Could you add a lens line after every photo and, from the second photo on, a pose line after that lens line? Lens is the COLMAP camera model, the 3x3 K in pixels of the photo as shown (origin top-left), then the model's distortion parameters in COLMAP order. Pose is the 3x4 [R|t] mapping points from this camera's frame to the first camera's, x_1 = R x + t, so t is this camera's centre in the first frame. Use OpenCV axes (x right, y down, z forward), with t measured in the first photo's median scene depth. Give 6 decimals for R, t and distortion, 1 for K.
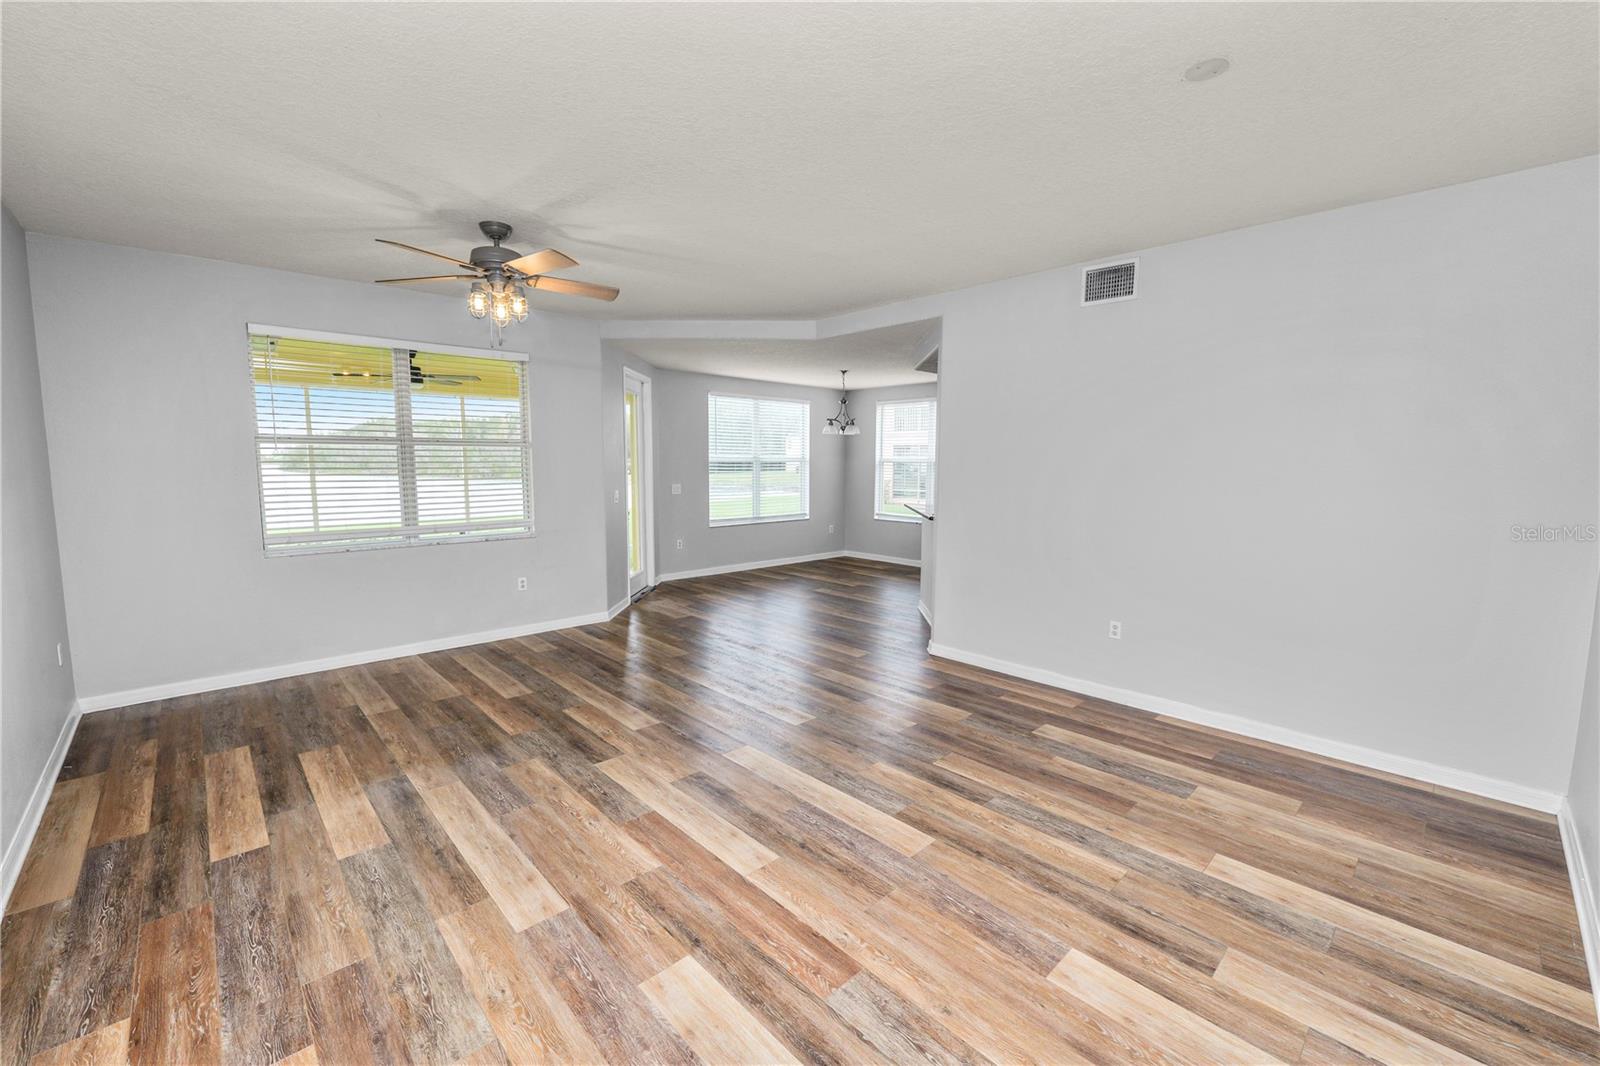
lens RADIAL K [[649.0, 0, 800.0], [0, 649.0, 529.1], [0, 0, 1]] dist [-0.011608, 0.000920]
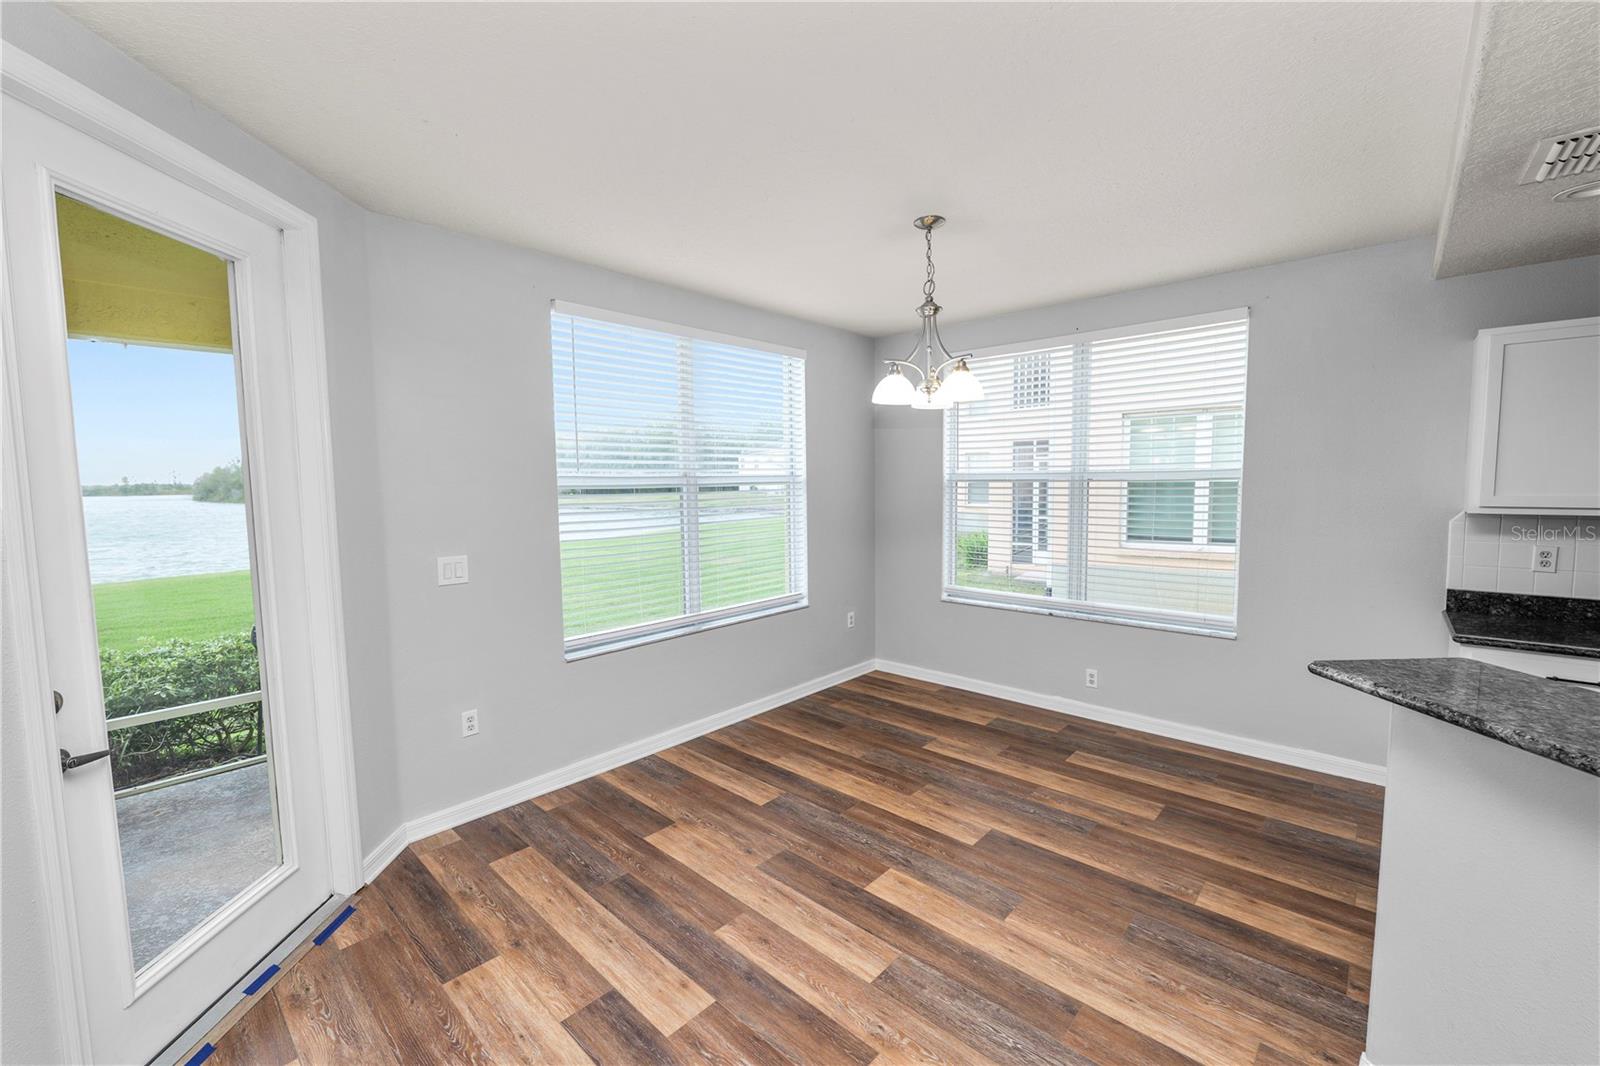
lens RADIAL K [[649.0, 0, 800.0], [0, 649.0, 529.1], [0, 0, 1]] dist [-0.011608, 0.000920]
pose [[0.997241, -0.021991, 0.070898, -0.070938], [0.024042, 0.999313, -0.028205, -0.172288], [-0.070229, 0.029832, 0.997085, 1.596813]]
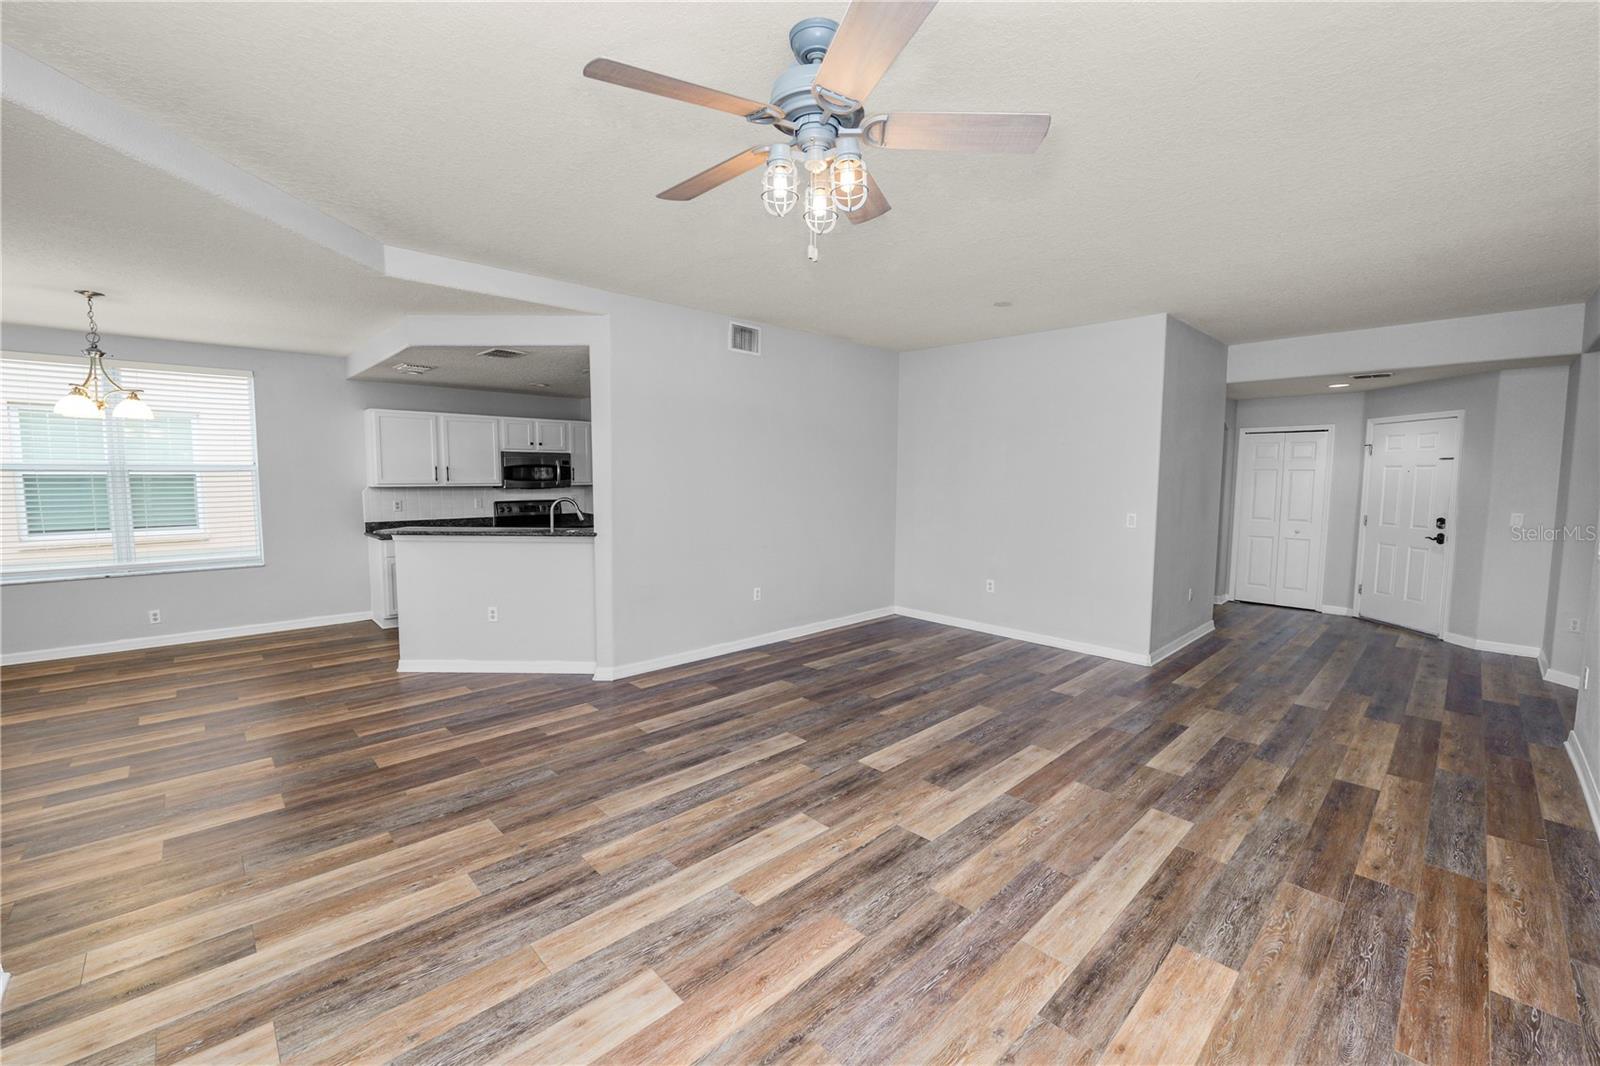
lens RADIAL K [[649.0, 0, 800.0], [0, 649.0, 529.1], [0, 0, 1]] dist [-0.011608, 0.000920]
pose [[-0.002703, -0.091633, 0.995789, -1.086351], [0.098860, 0.990890, 0.091451, -0.122244], [-0.995098, 0.098690, 0.006381, 1.101130]]
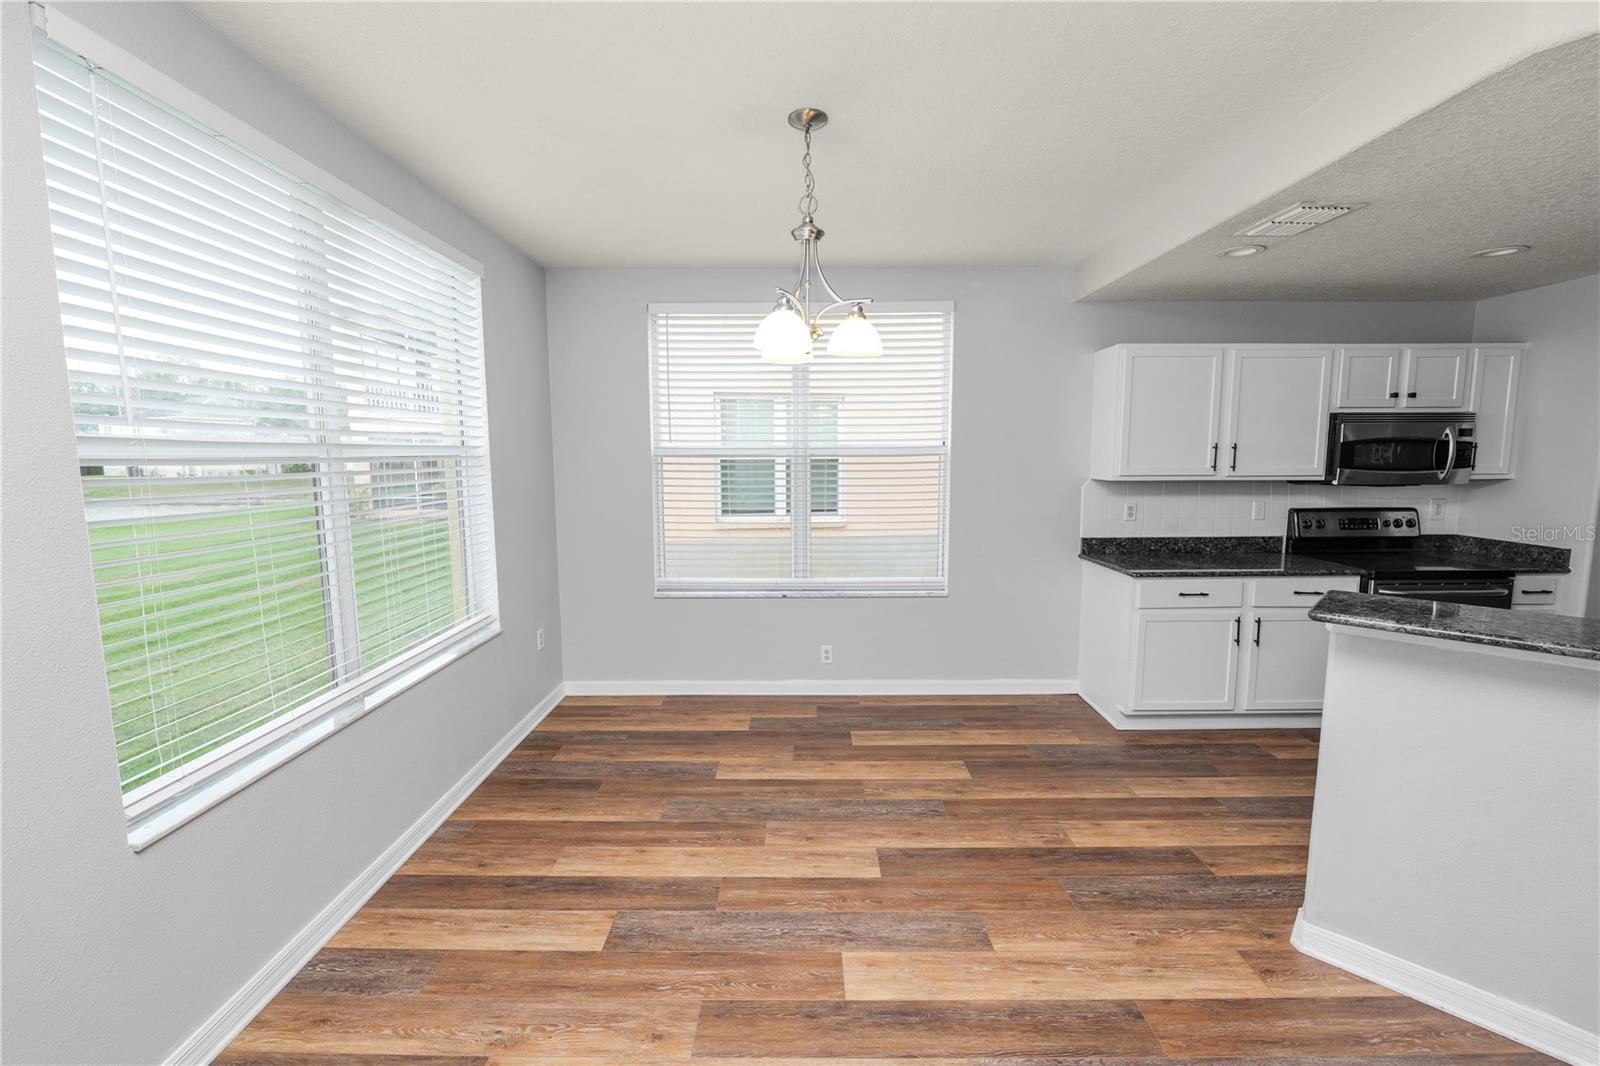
lens RADIAL K [[650.1, 0, 801.6], [0, 650.1, 525.7], [0, 0, 1]] dist [-0.011591, 0.000227]
pose [[0.689558, -0.087530, 0.718922, -0.341284], [0.084086, 0.995632, 0.040568, -0.208328], [-0.719333, 0.032478, 0.693906, 1.972445]]
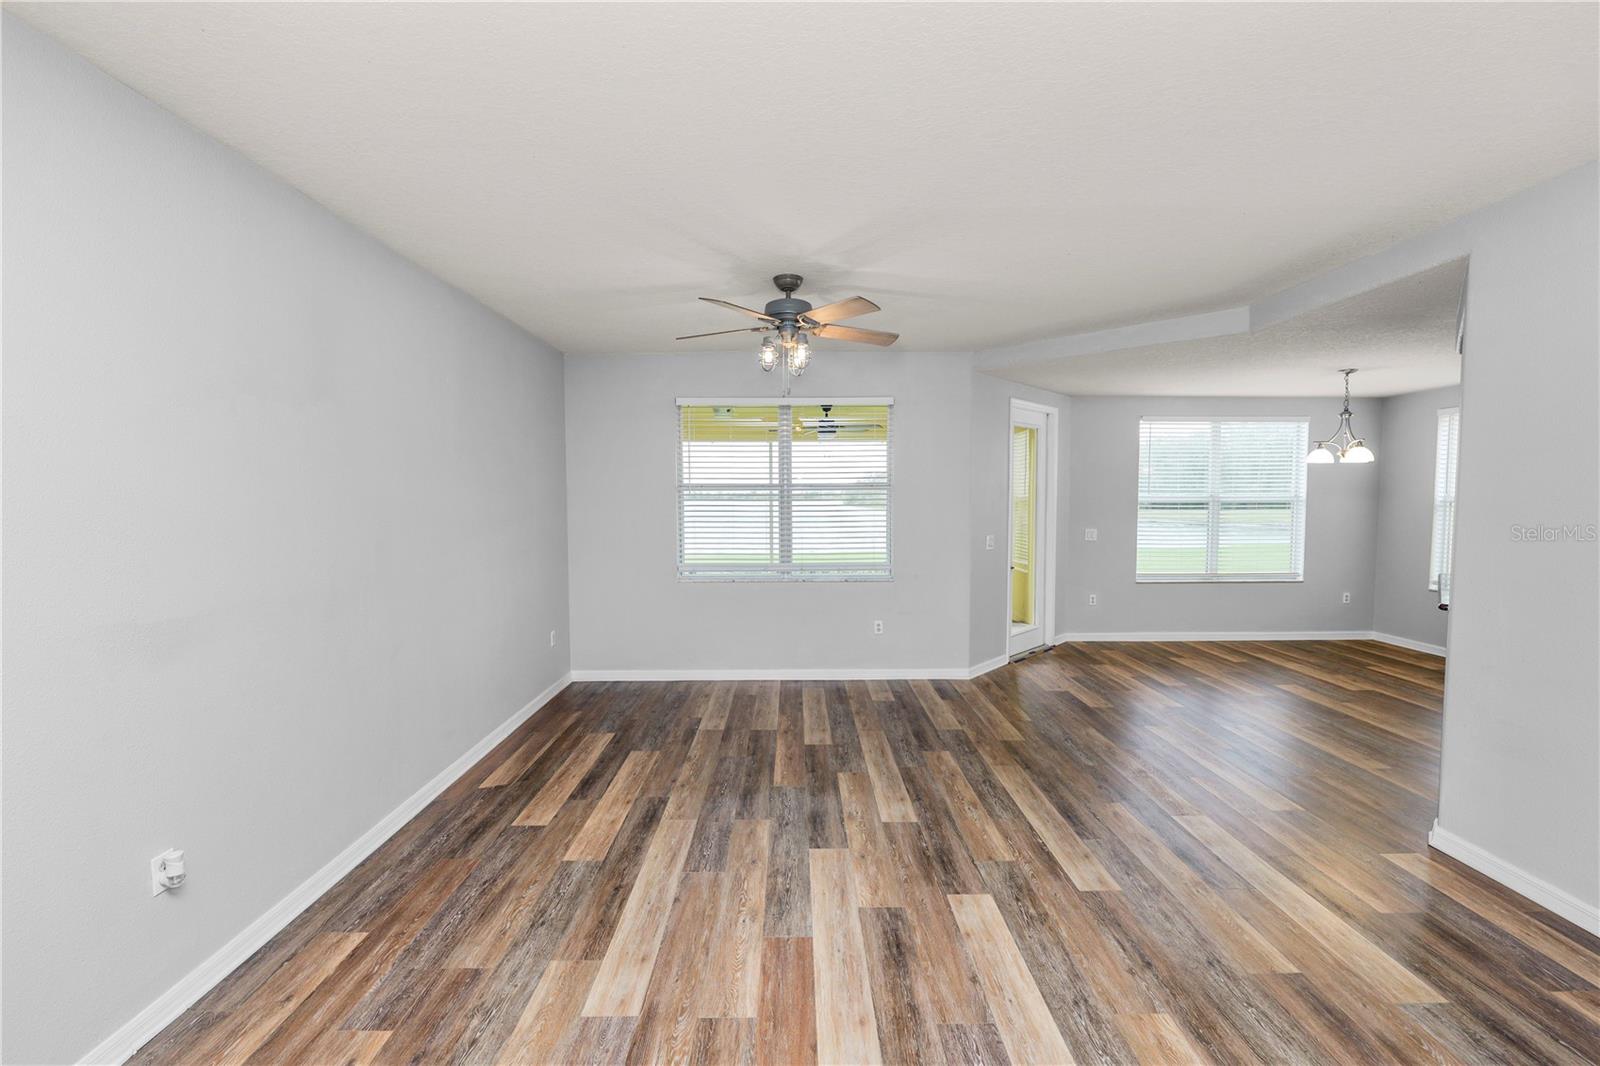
lens RADIAL K [[649.0, 0, 800.0], [0, 649.0, 529.1], [0, 0, 1]] dist [-0.011608, 0.000920]
pose [[0.733996, 0.029212, -0.678526, 0.261142], [-0.065487, 0.997463, -0.027897, -0.050583], [0.675990, 0.064911, 0.734047, 0.299493]]
